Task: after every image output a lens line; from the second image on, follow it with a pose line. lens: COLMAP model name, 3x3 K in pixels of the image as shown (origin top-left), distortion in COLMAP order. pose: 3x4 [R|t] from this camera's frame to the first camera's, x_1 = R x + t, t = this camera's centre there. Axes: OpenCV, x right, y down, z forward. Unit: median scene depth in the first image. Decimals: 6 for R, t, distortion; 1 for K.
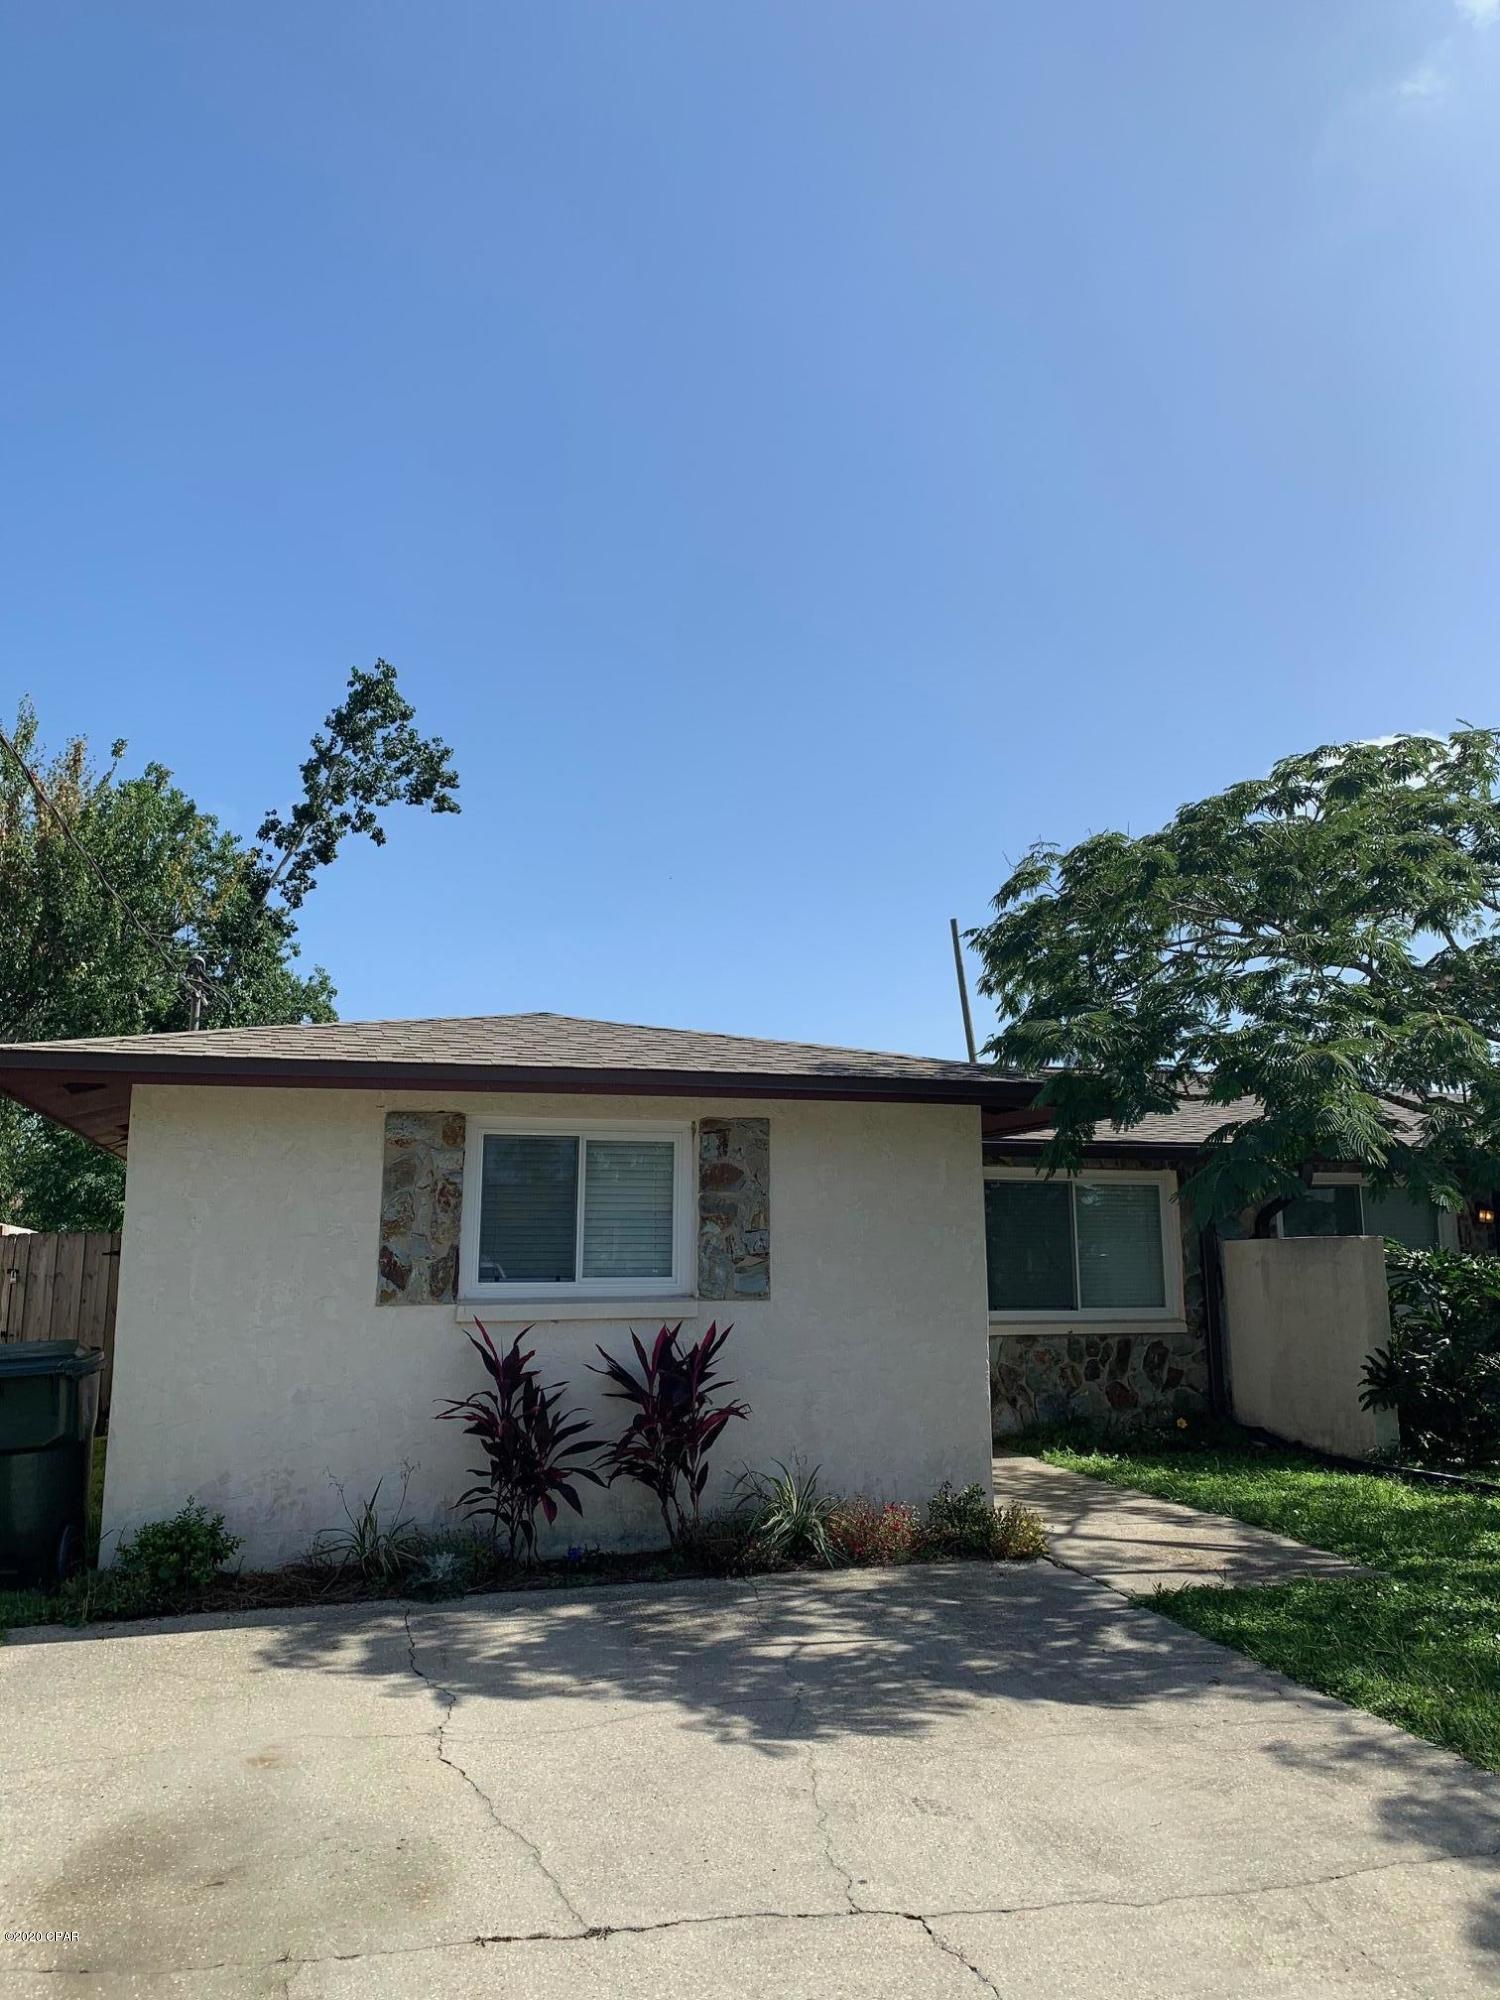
lens RADIAL K [[1486.3, 0, 760.6], [0, 1486.3, 991.7], [0, 0, 1]] dist [0.132061, -0.294902]
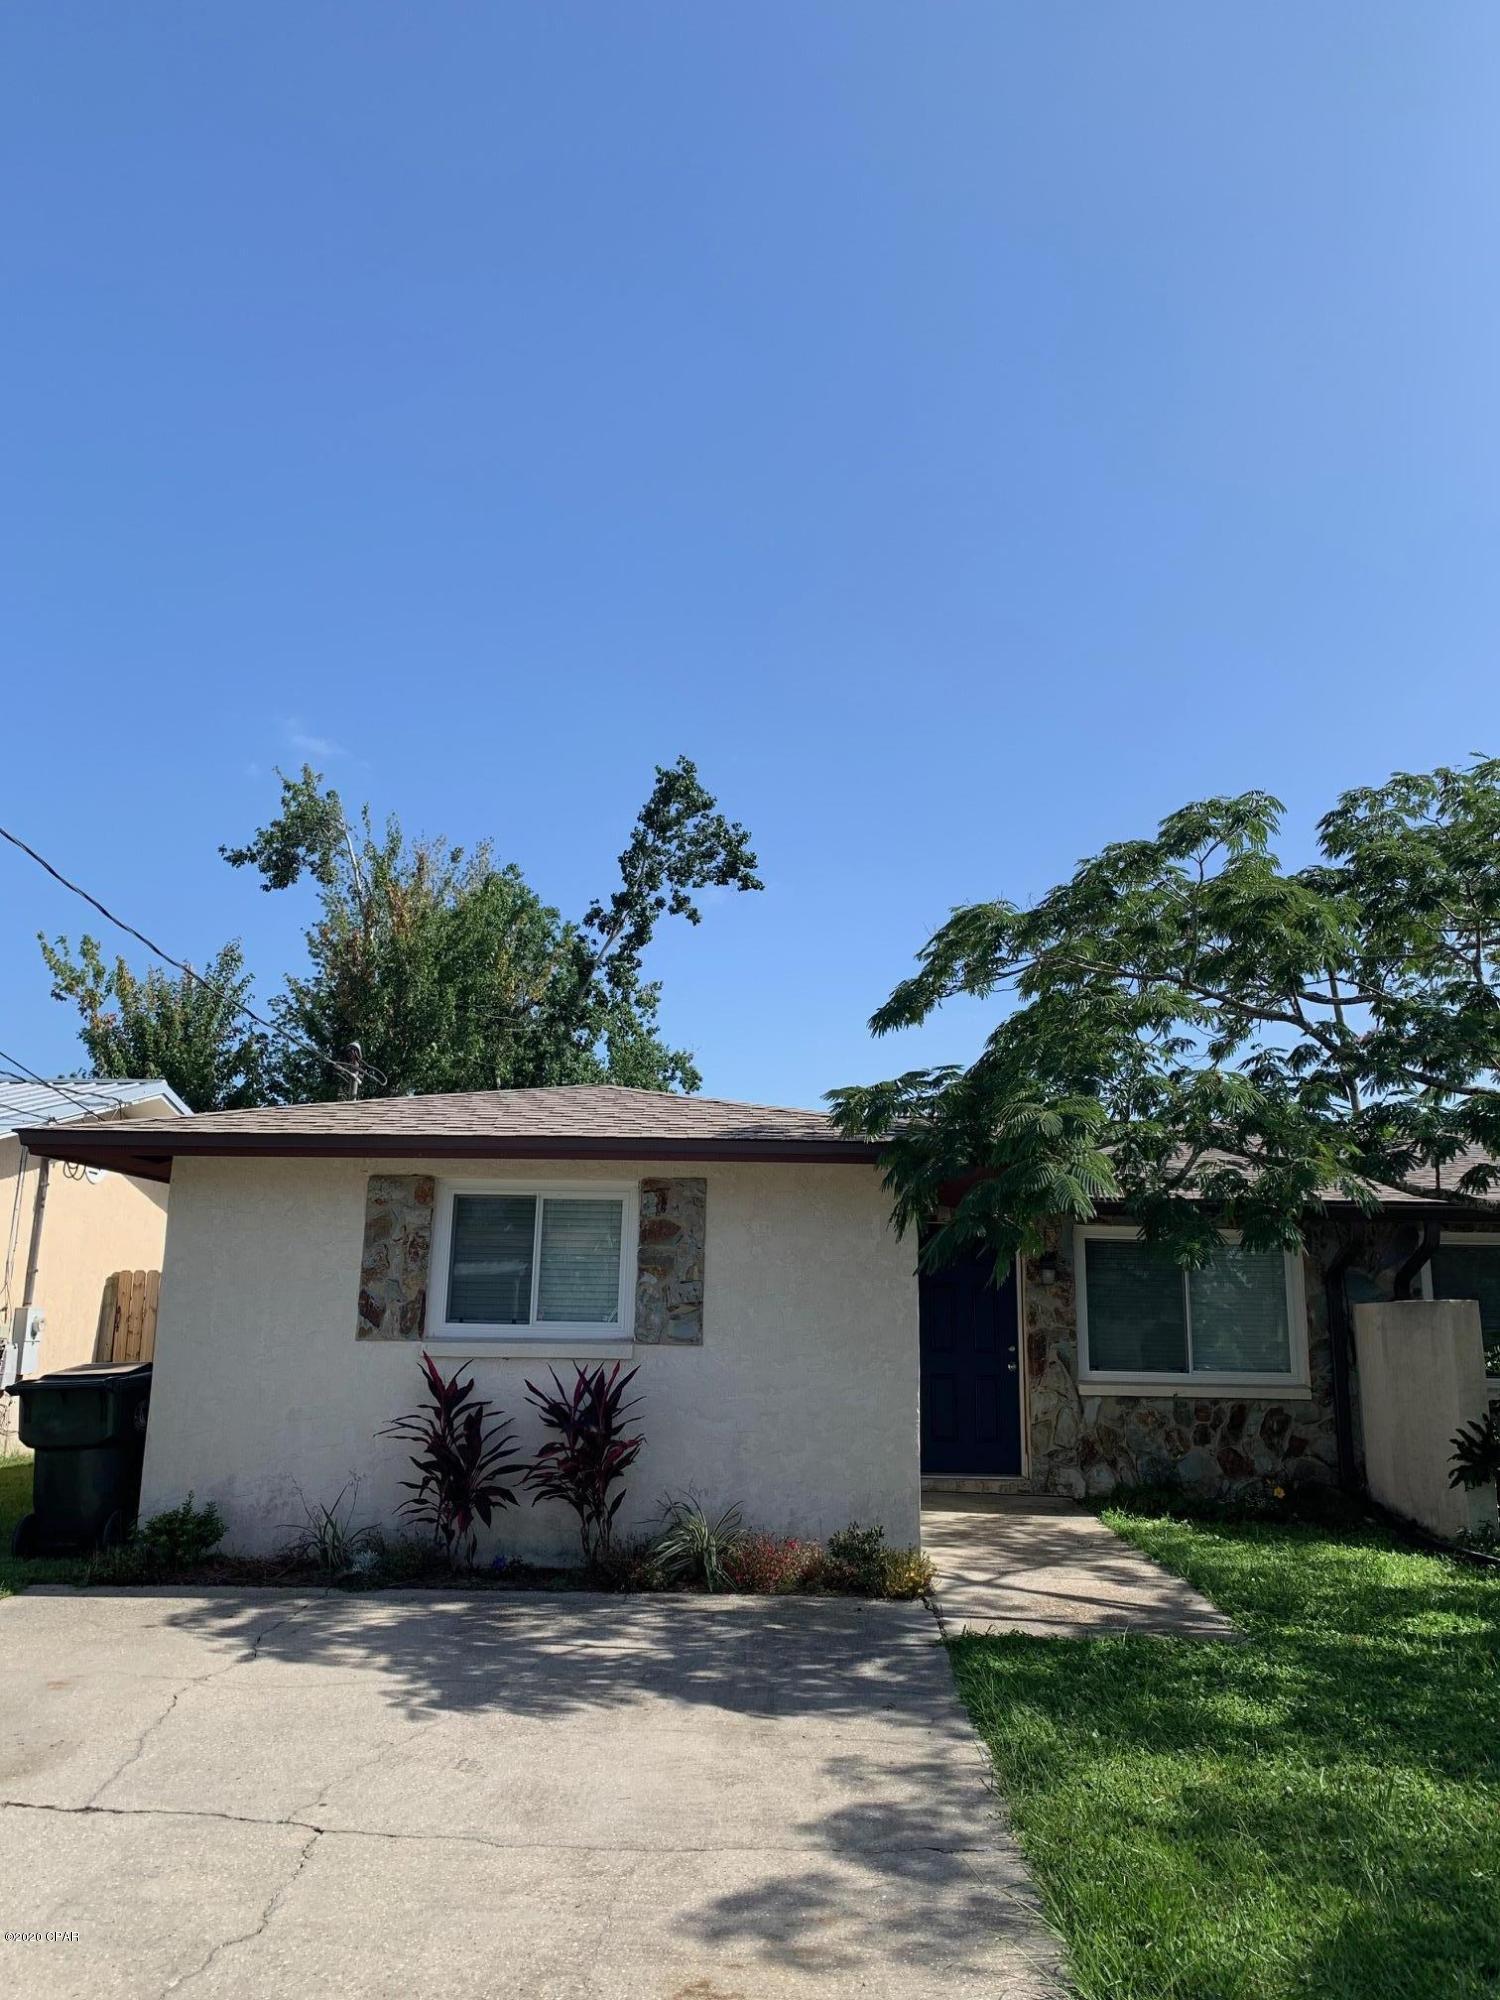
lens RADIAL K [[1486.3, 0, 760.6], [0, 1486.3, 991.7], [0, 0, 1]] dist [0.132061, -0.294902]
pose [[0.953489, -0.043942, -0.298209, 0.281501], [0.032573, 0.998544, -0.042991, -0.002809], [0.299664, 0.031278, 0.953532, -0.029781]]
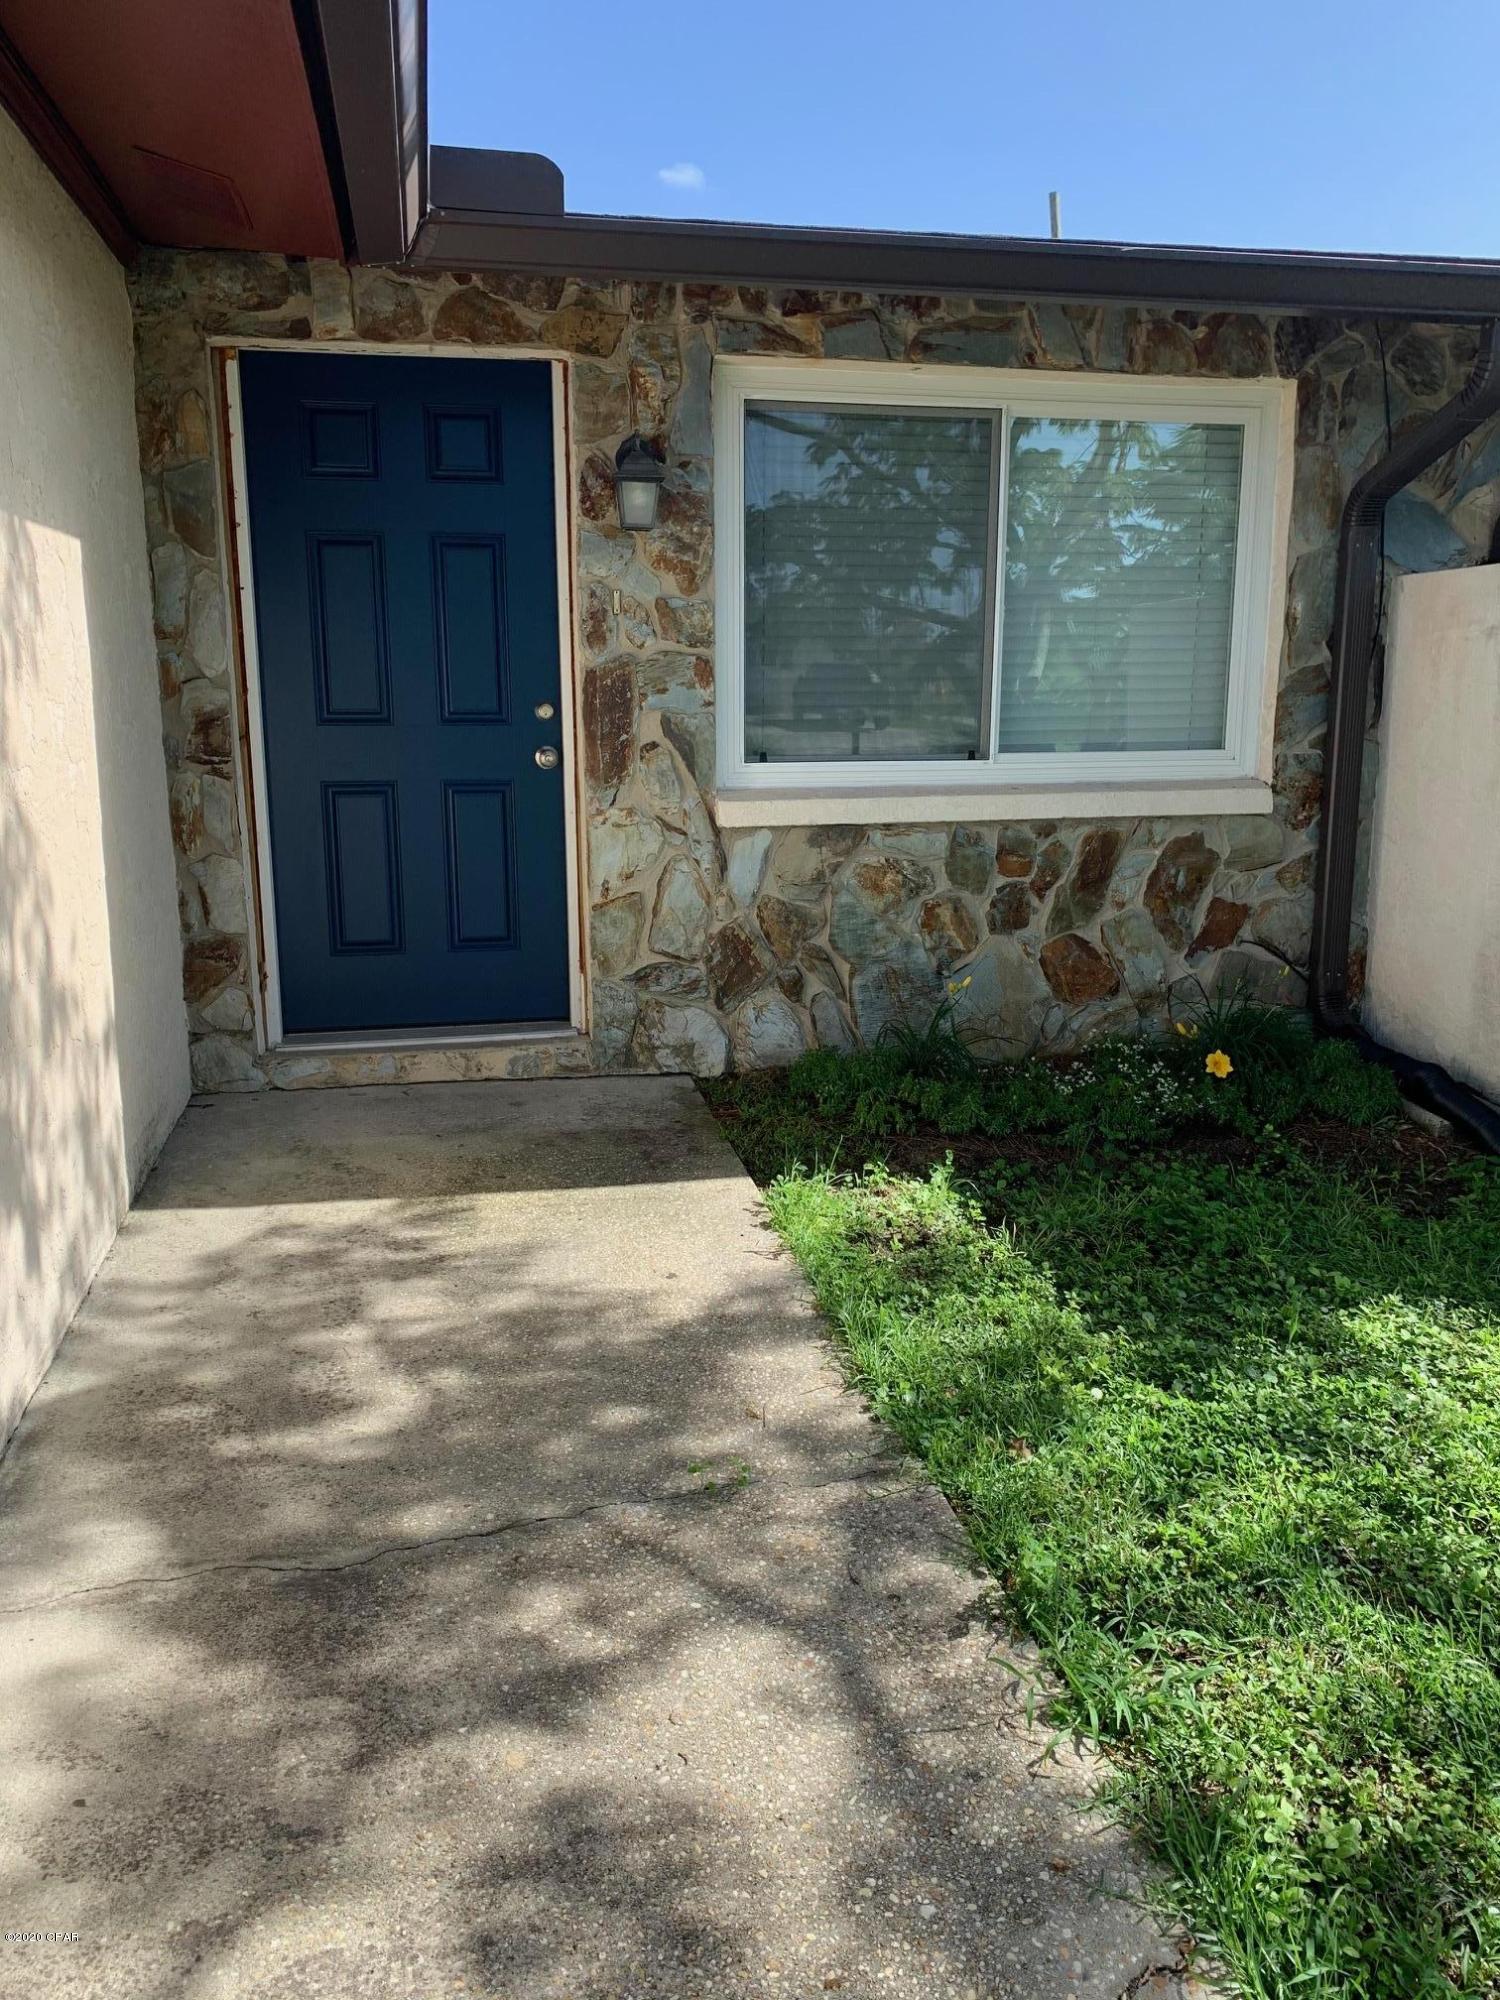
lens RADIAL K [[1486.3, 0, 760.6], [0, 1486.3, 991.7], [0, 0, 1]] dist [0.132061, -0.294902]
pose [[0.996496, 0.019671, -0.081290, 0.209829], [0.011788, 0.929211, 0.369362, 0.141098], [0.082801, -0.369026, 0.925723, 0.696062]]
